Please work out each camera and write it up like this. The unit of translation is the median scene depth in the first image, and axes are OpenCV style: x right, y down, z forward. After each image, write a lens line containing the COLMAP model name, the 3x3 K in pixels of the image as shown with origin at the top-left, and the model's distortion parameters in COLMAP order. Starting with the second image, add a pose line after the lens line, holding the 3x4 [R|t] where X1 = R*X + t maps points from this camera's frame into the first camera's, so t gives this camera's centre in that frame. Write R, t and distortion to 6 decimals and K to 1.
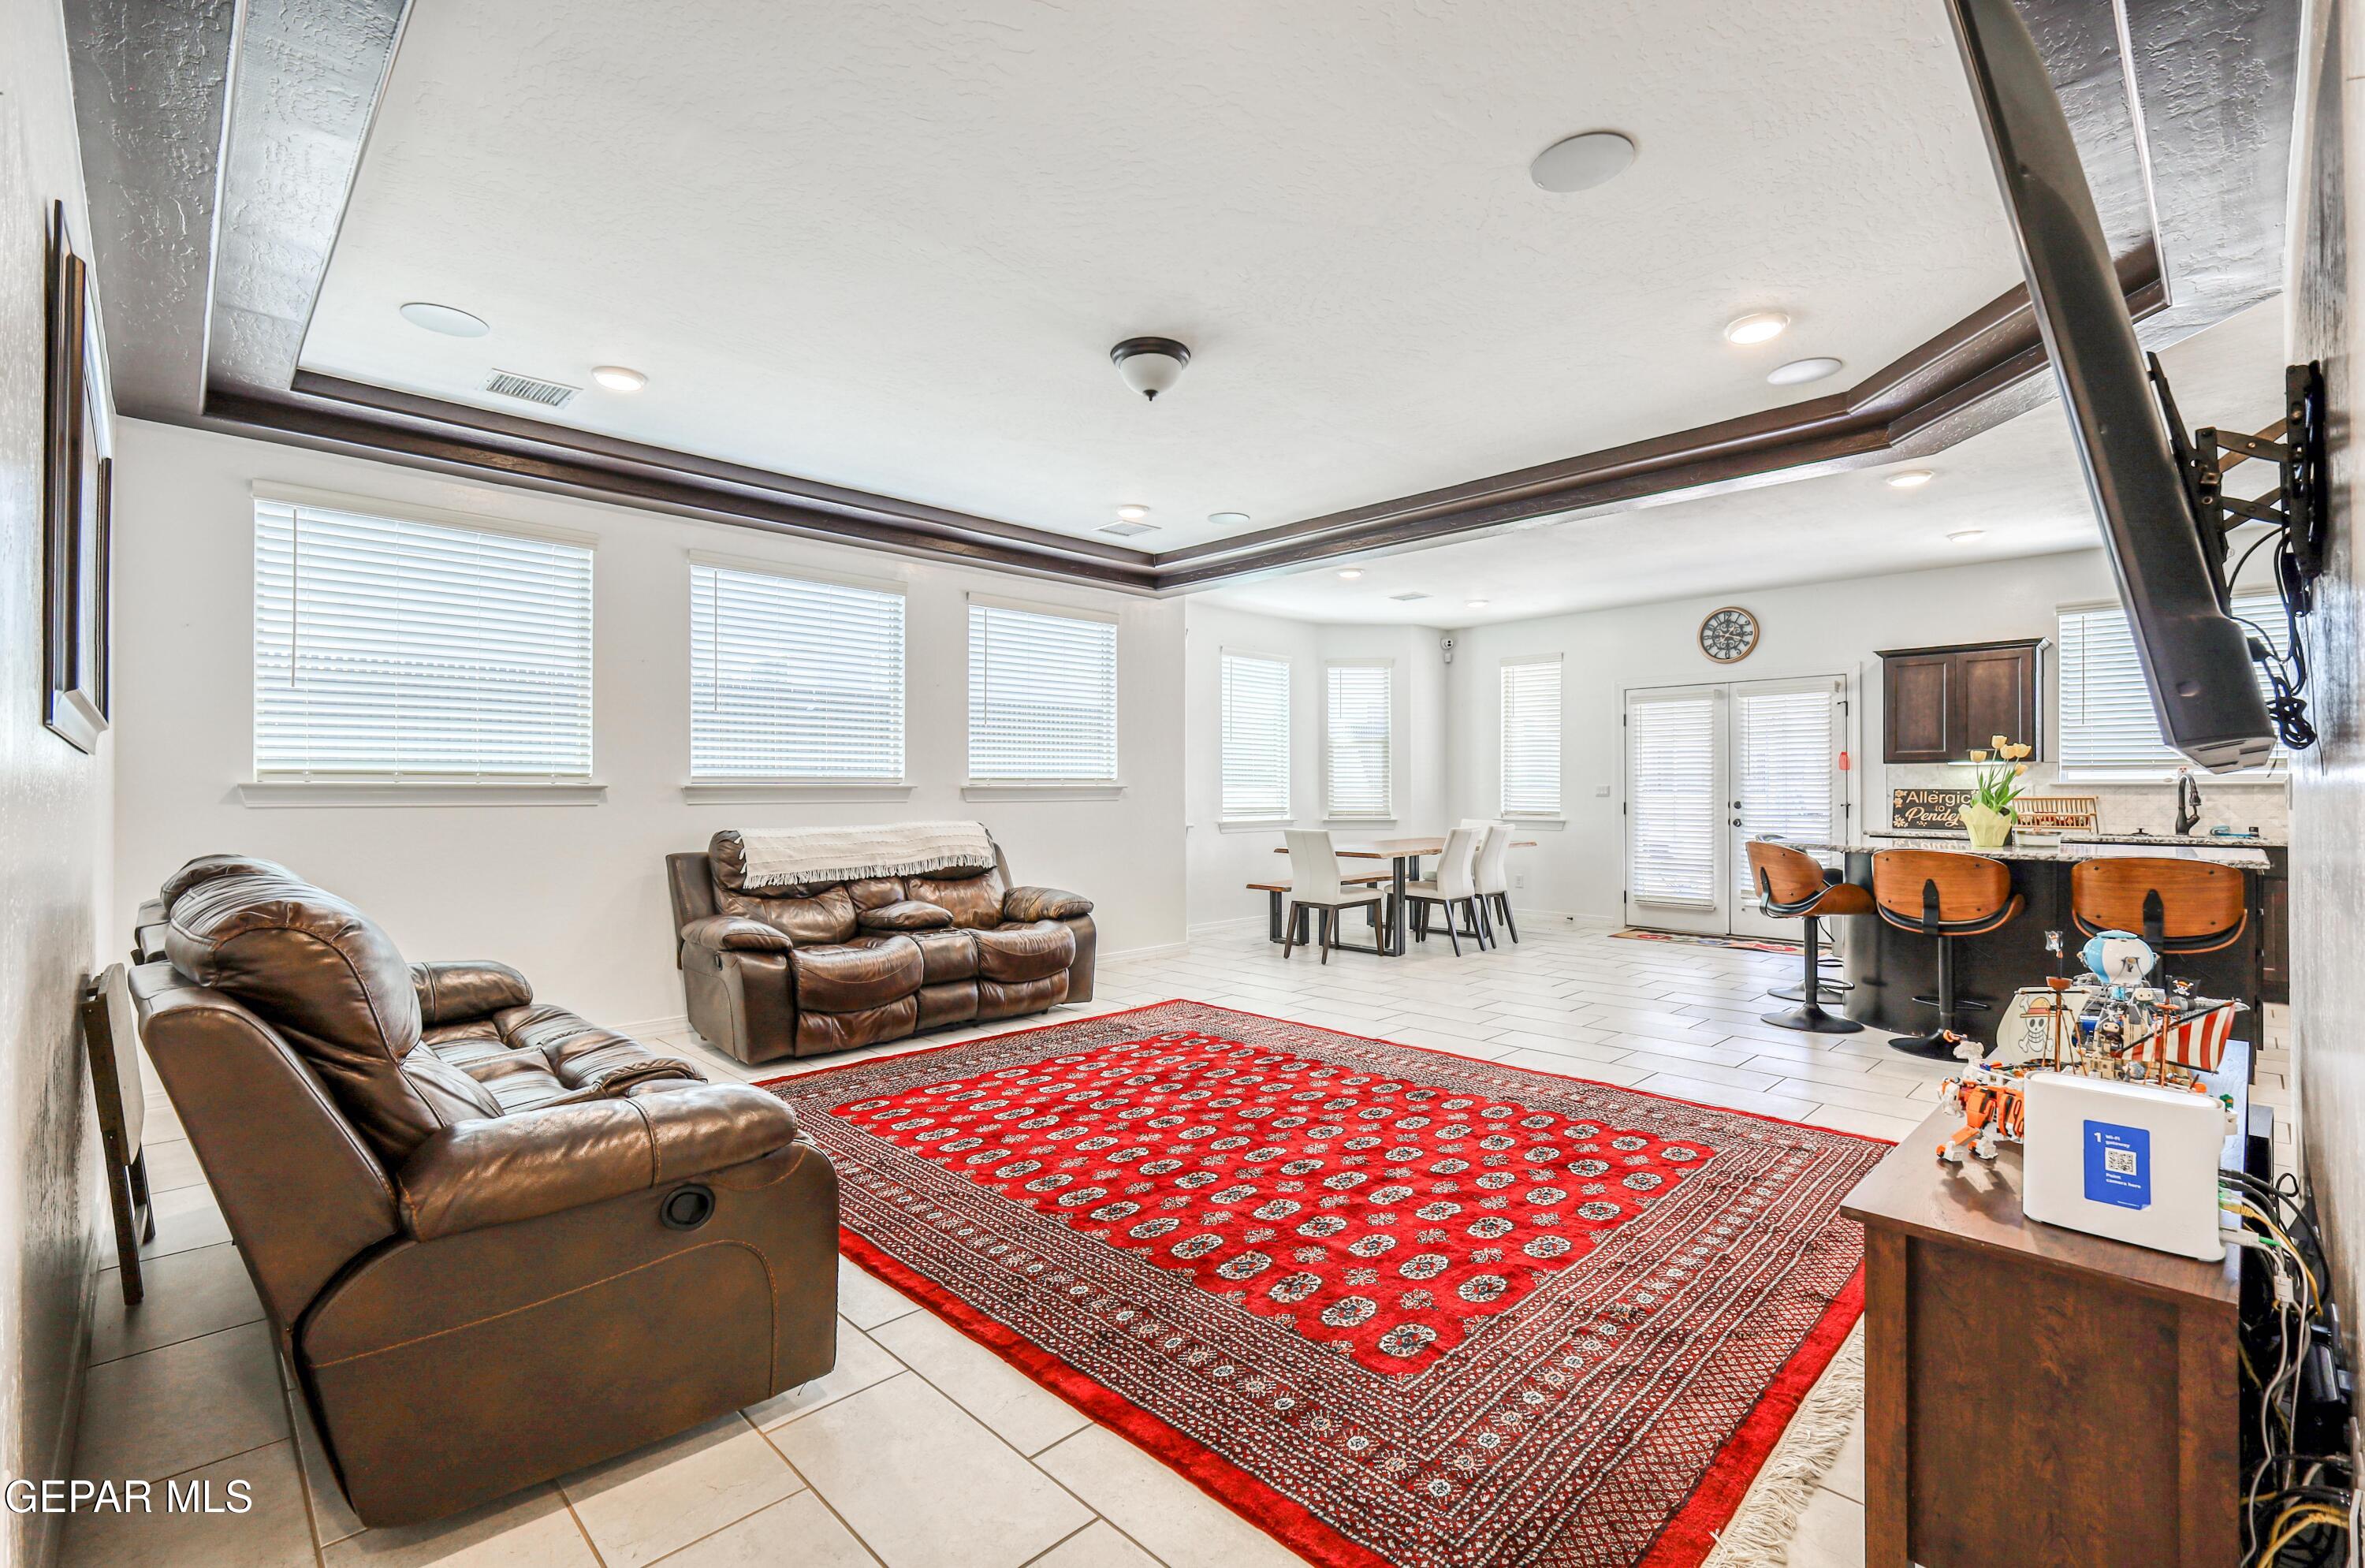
lens RADIAL K [[1042.5, 0, 1181.5], [0, 1042.5, 775.8], [0, 0, 1]] dist [0.004915, -0.000972]
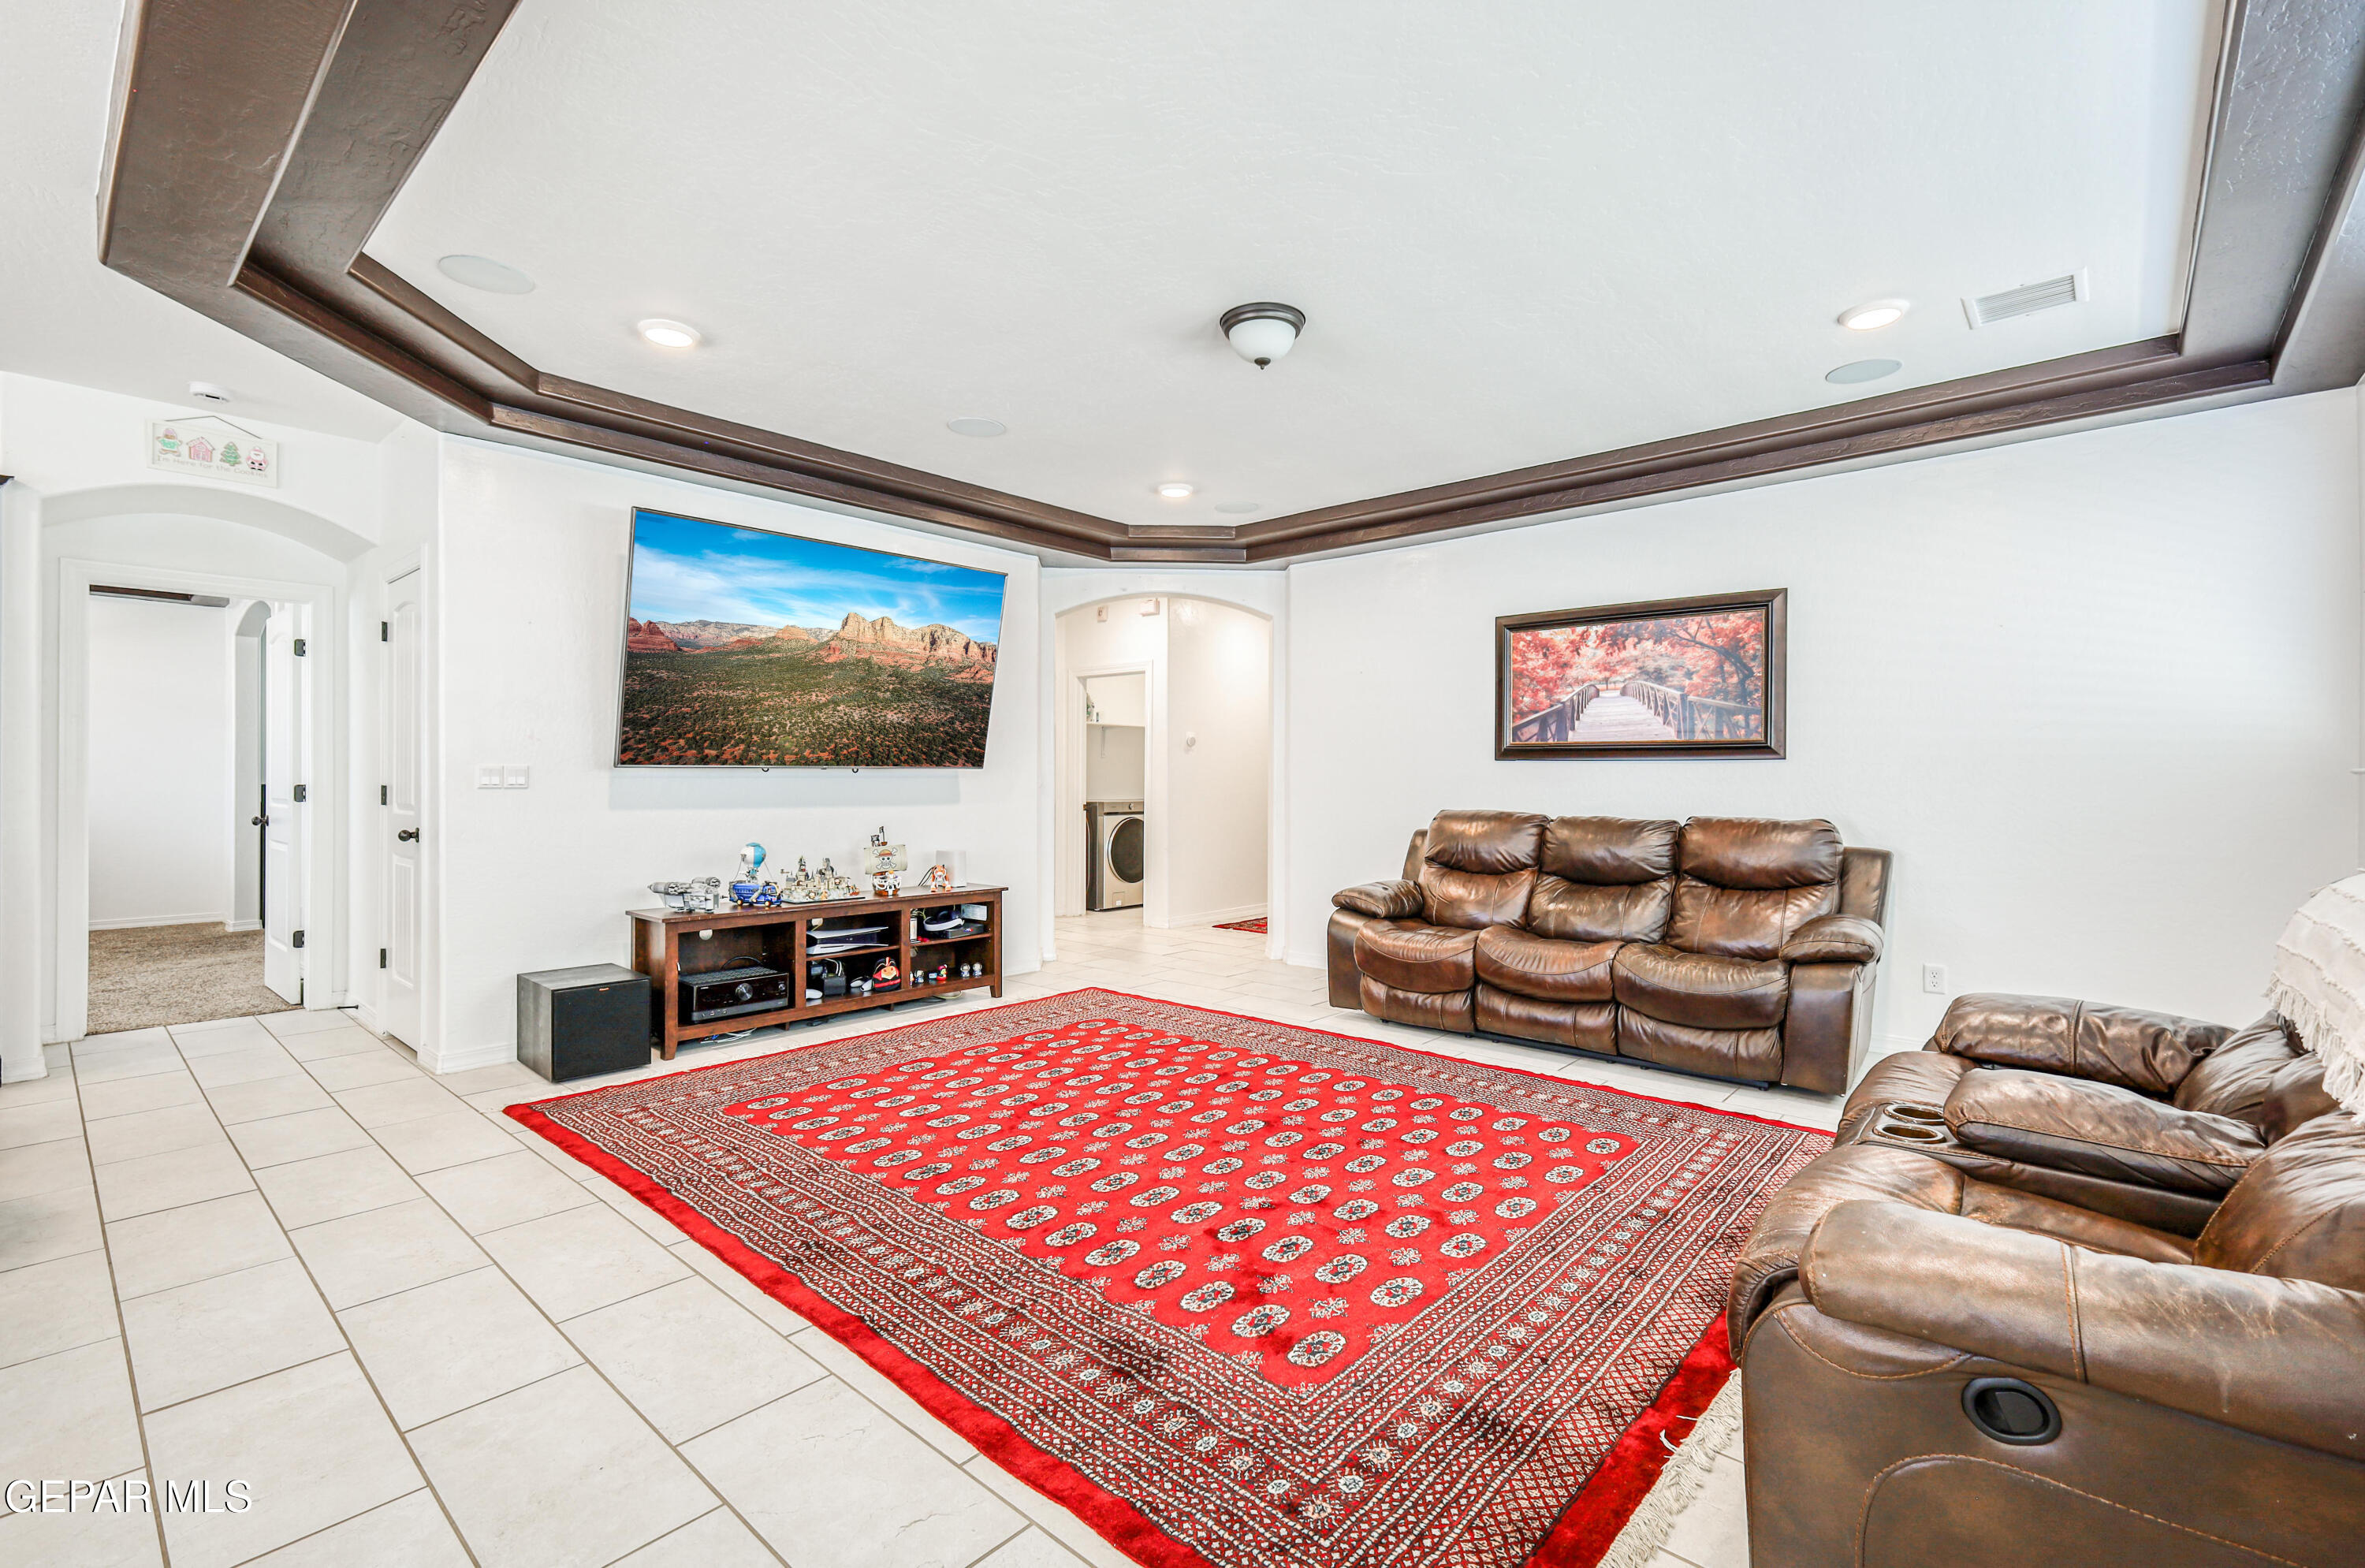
lens RADIAL K [[1042.5, 0, 1188.9], [0, 1042.5, 776.2], [0, 0, 1]] dist [0.004915, -0.000972]
pose [[-0.996938, 0.000688, -0.078190, 0.074778], [0.002285, 0.999791, -0.020332, 0.020606], [0.078160, -0.020449, -0.996731, 1.294363]]
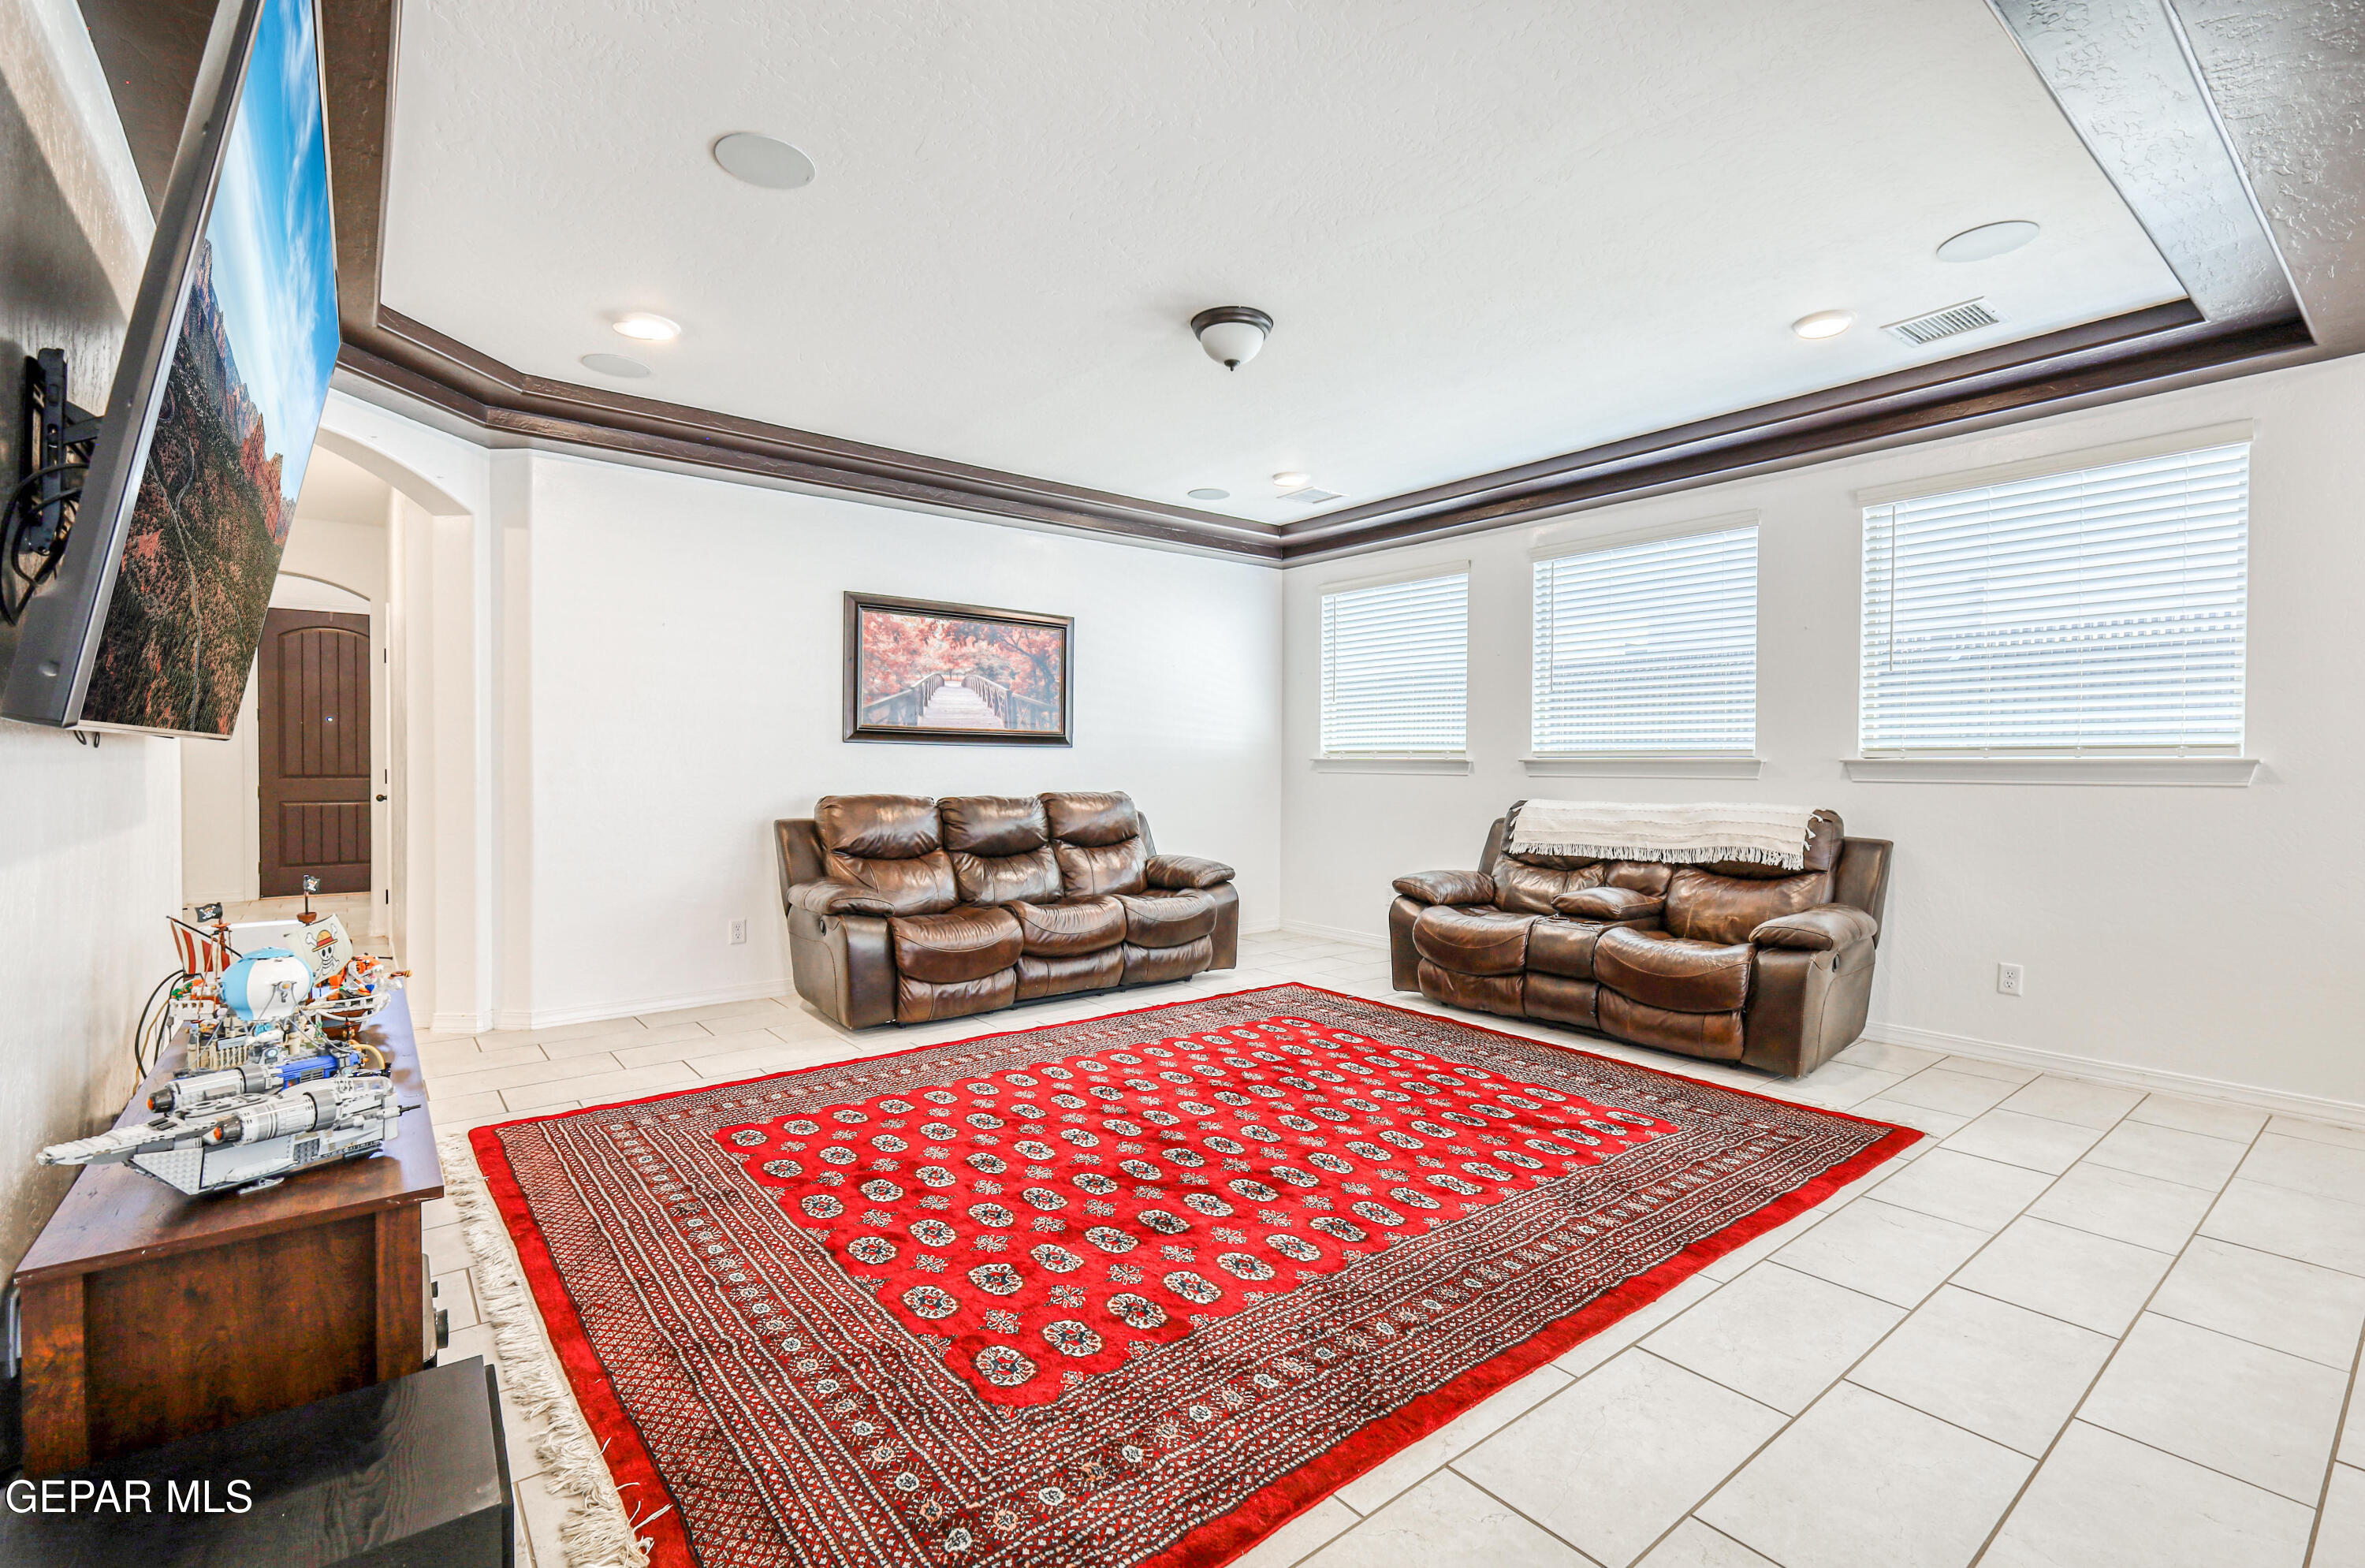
lens RADIAL K [[1042.5, 0, 1196.8], [0, 1042.5, 783.0], [0, 0, 1]] dist [0.004915, -0.000972]
pose [[-0.086720, 0.022317, -0.995983, 0.644536], [0.012004, 0.999700, 0.021355, 0.006124], [0.996160, -0.010104, -0.086962, 0.701492]]
